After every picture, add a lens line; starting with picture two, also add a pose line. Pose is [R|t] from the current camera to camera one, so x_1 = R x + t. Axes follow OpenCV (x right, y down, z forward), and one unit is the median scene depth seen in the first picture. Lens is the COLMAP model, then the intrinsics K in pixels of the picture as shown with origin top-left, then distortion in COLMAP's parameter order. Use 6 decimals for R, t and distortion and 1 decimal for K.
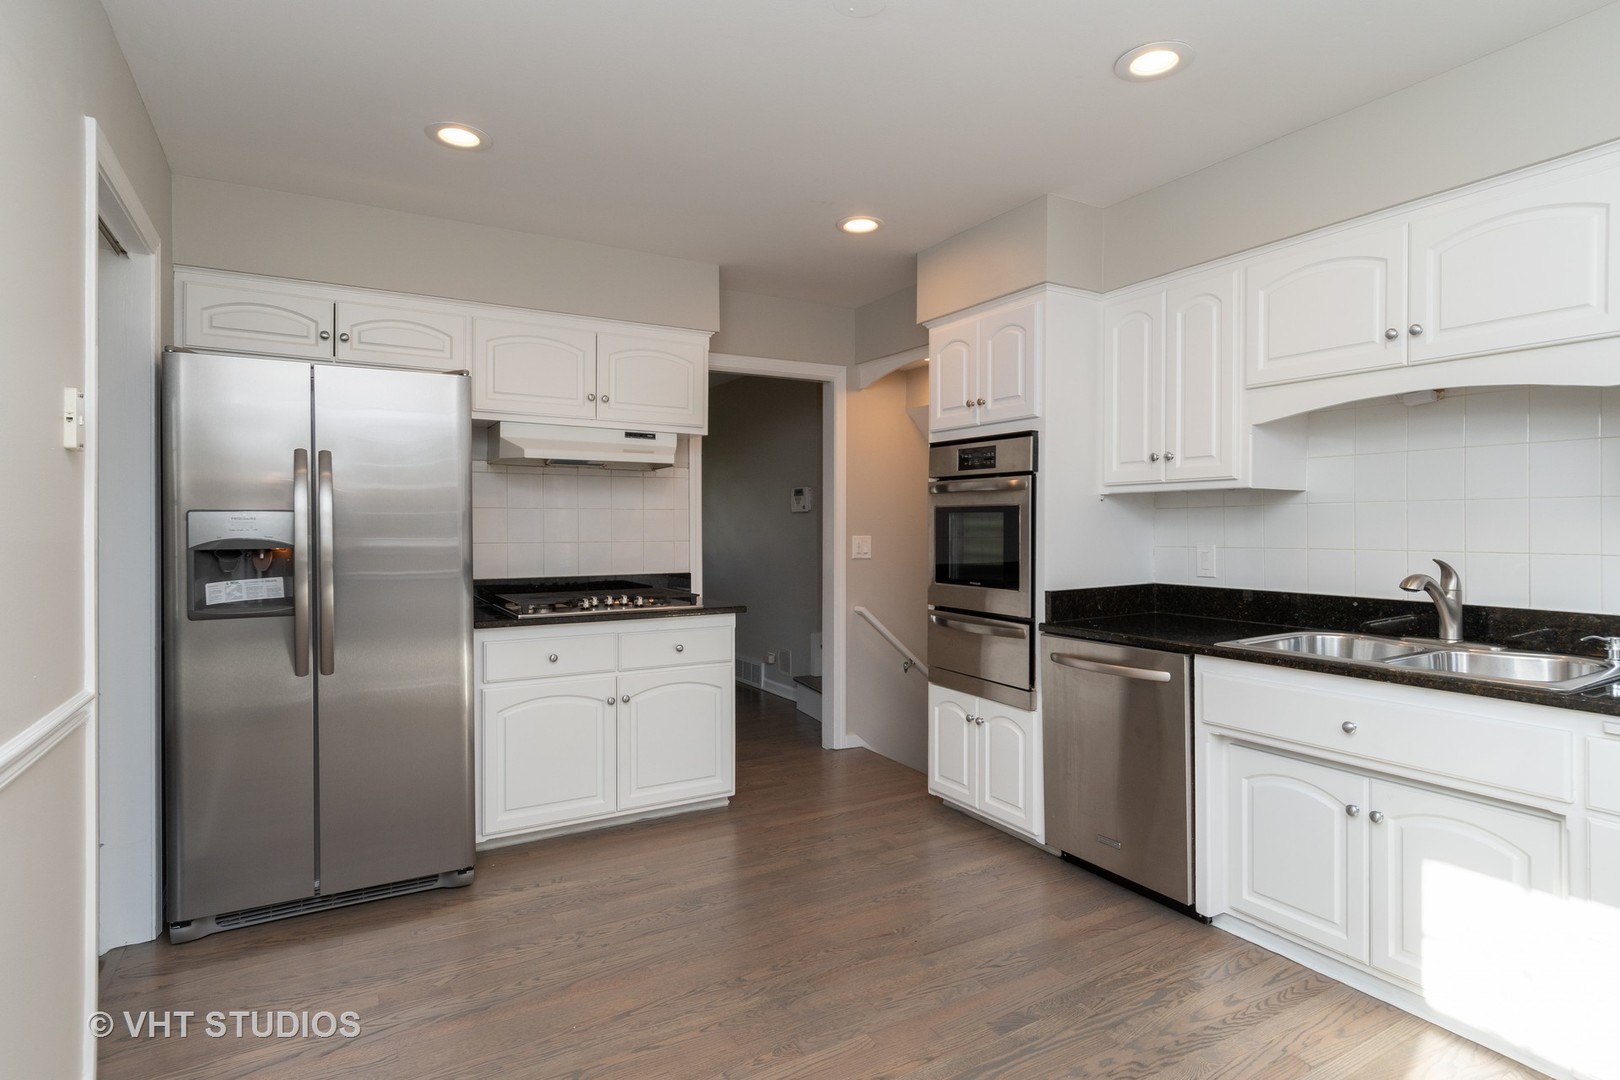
lens RADIAL K [[848.3, 0, 854.3], [0, 848.3, 530.0], [0, 0, 1]] dist [0.018920, -0.000963]
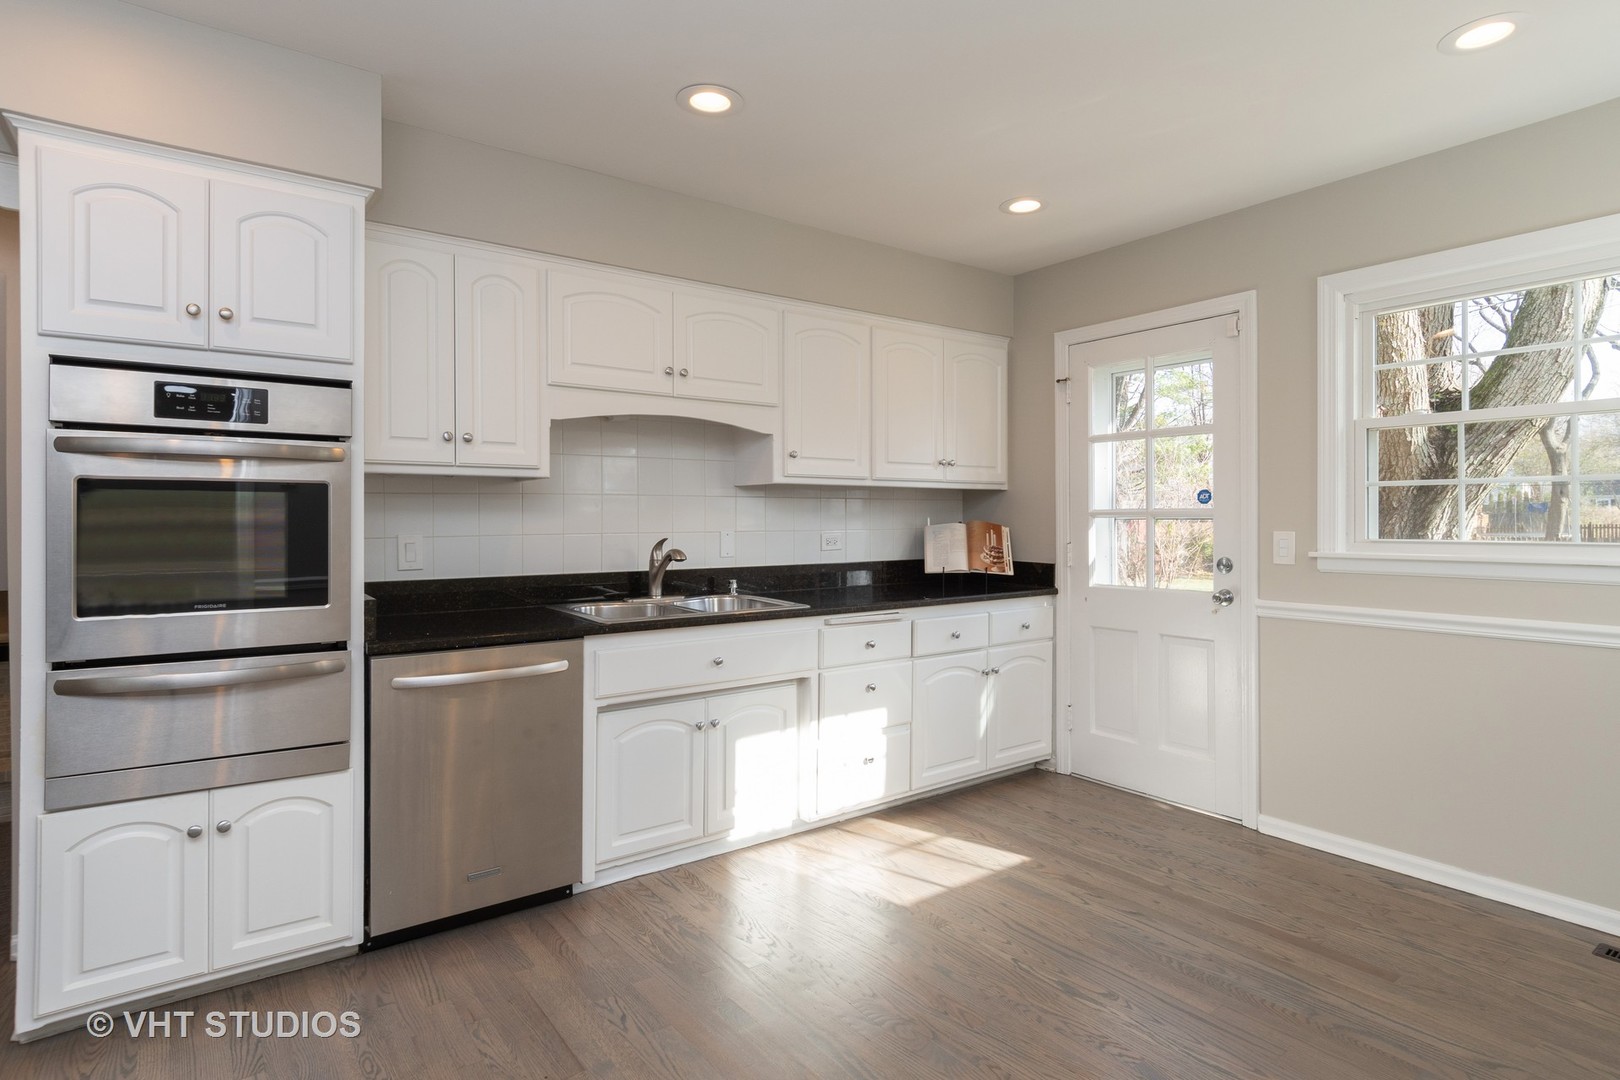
lens RADIAL K [[848.3, 0, 812.5], [0, 848.3, 525.1], [0, 0, 1]] dist [0.018920, -0.000963]
pose [[-0.068969, -0.008734, 0.997581, -0.676667], [0.006430, 0.999937, 0.009199, 0.001375], [-0.997598, 0.007049, -0.068909, 0.819563]]
